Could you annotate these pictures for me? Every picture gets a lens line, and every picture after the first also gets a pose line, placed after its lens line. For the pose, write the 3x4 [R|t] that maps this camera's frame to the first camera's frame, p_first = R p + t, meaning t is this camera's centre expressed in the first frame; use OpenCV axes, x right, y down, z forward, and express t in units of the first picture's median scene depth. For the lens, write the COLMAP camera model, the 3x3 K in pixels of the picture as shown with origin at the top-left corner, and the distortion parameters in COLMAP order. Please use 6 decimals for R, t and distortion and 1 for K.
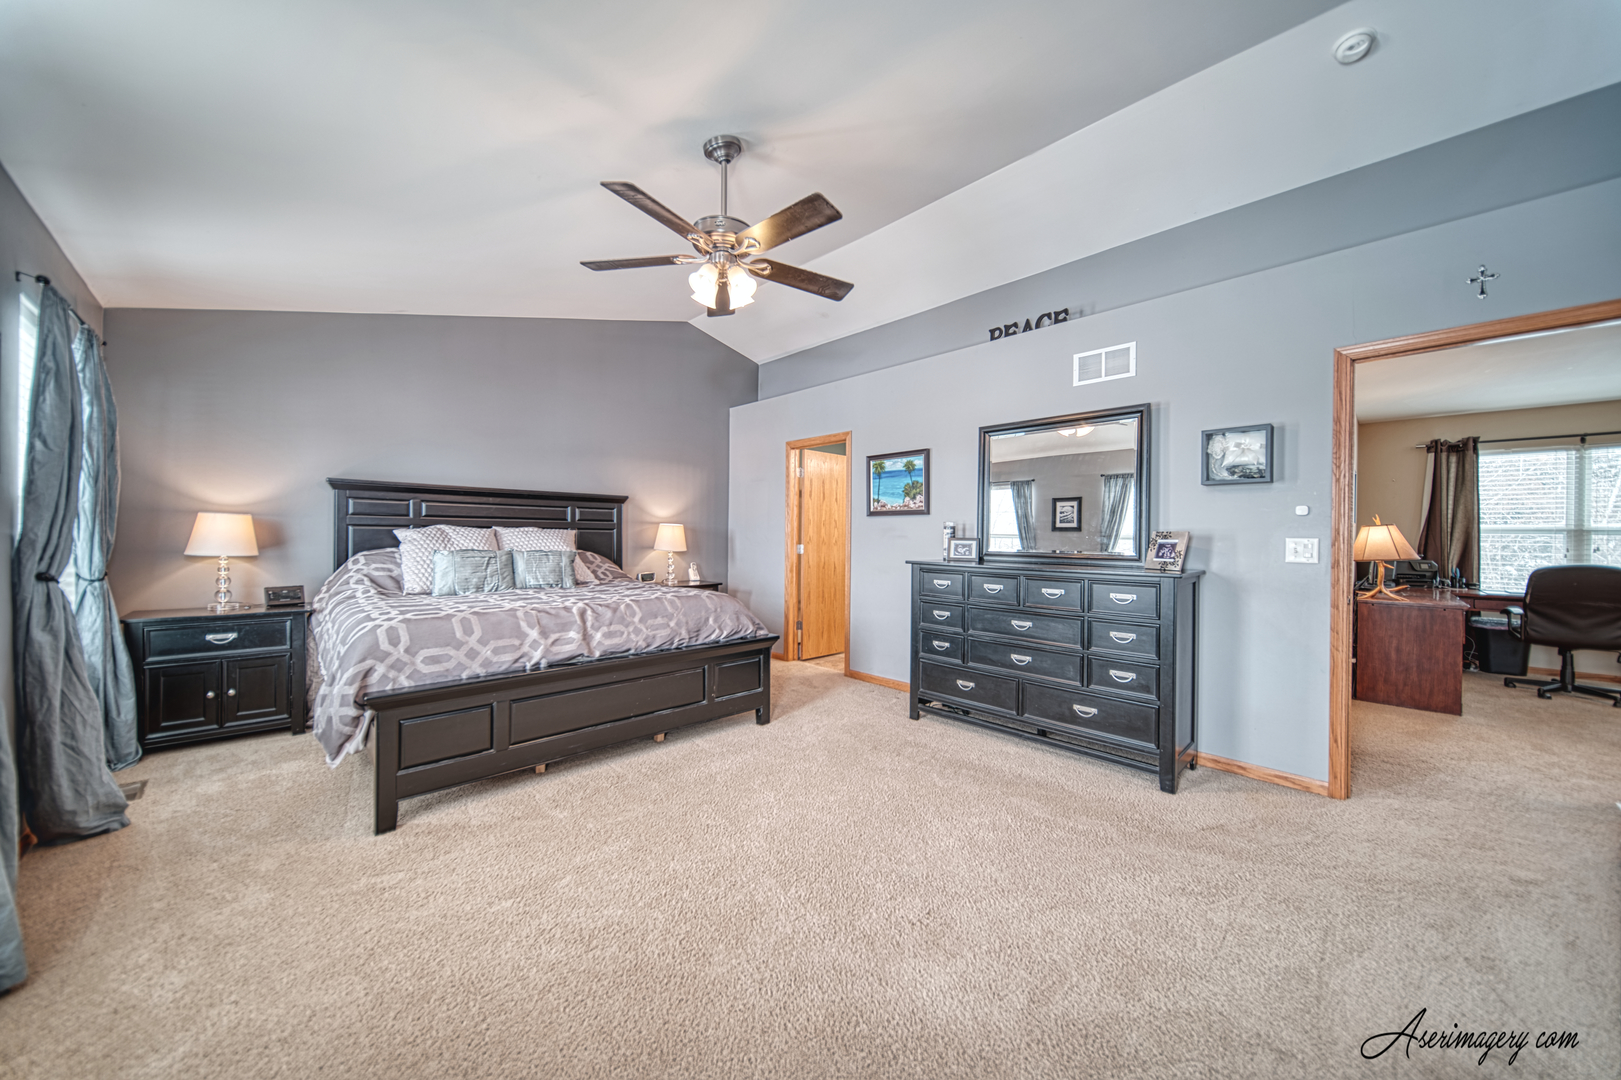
lens RADIAL K [[562.4, 0, 815.1], [0, 562.4, 537.0], [0, 0, 1]] dist [-0.002270, -0.000173]
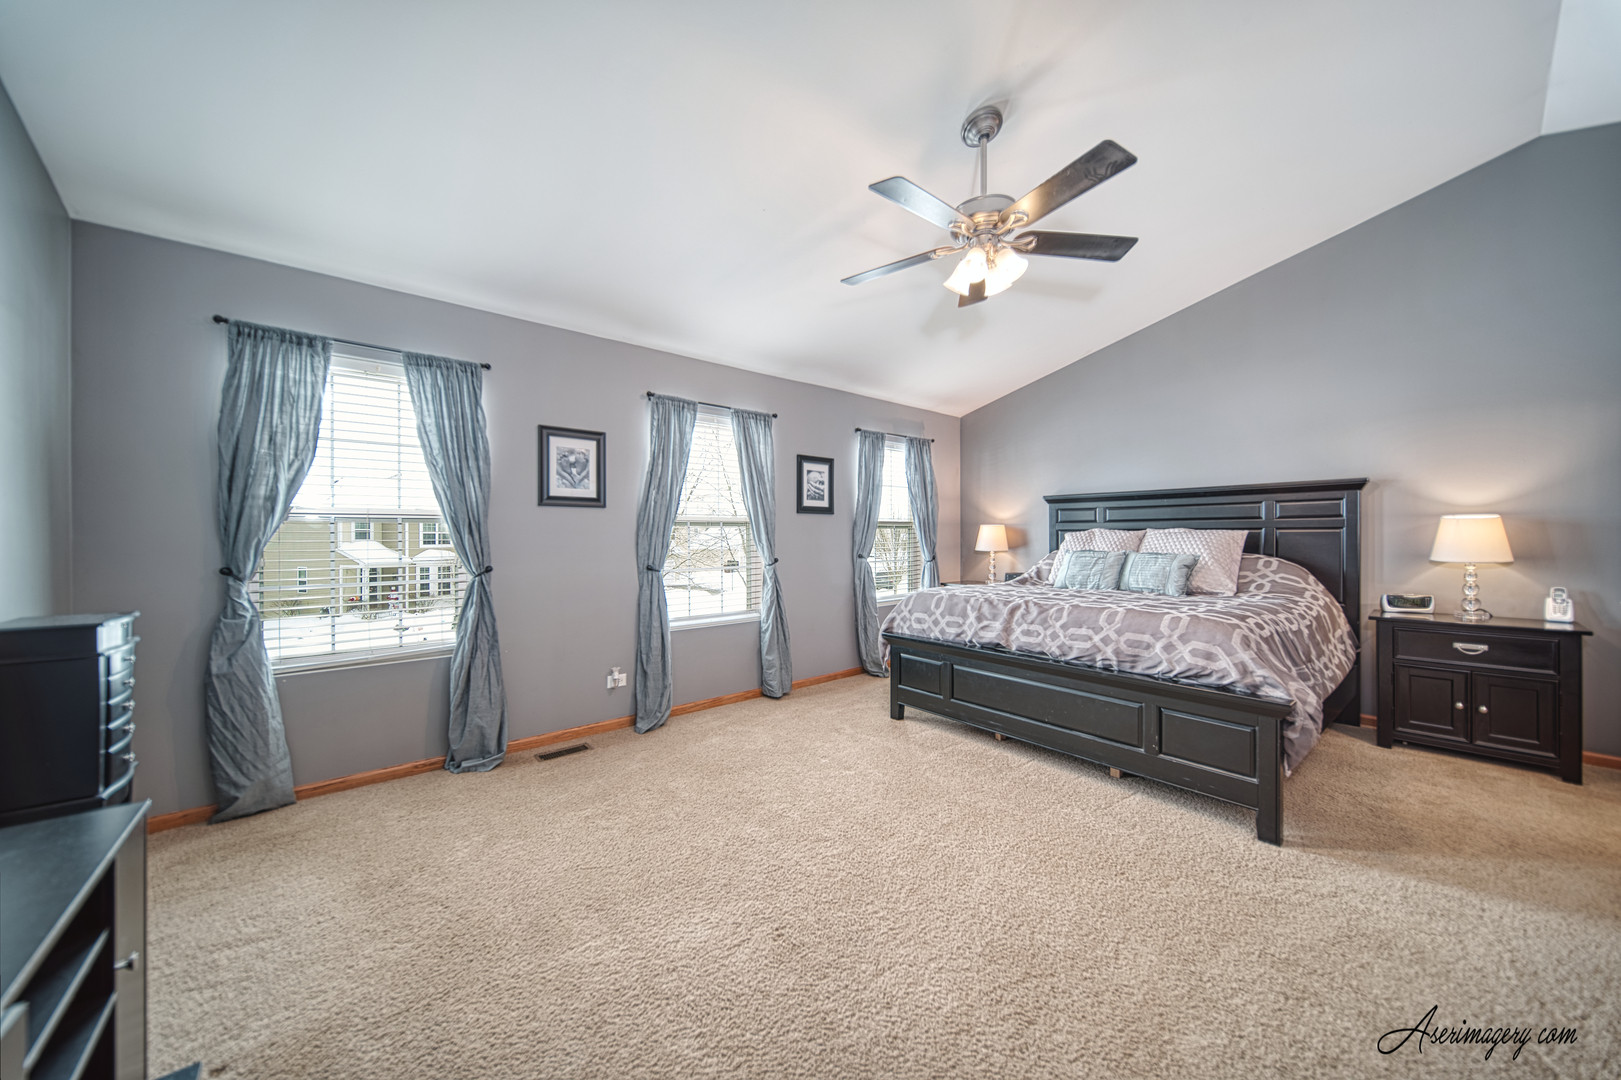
lens RADIAL K [[562.4, 0, 808.9], [0, 562.4, 537.1], [0, 0, 1]] dist [-0.002270, -0.000173]
pose [[-0.075482, -0.009466, -0.997102, 0.701002], [-0.001591, 0.999955, -0.009373, 0.008972], [0.997146, 0.000878, -0.075494, 0.686726]]
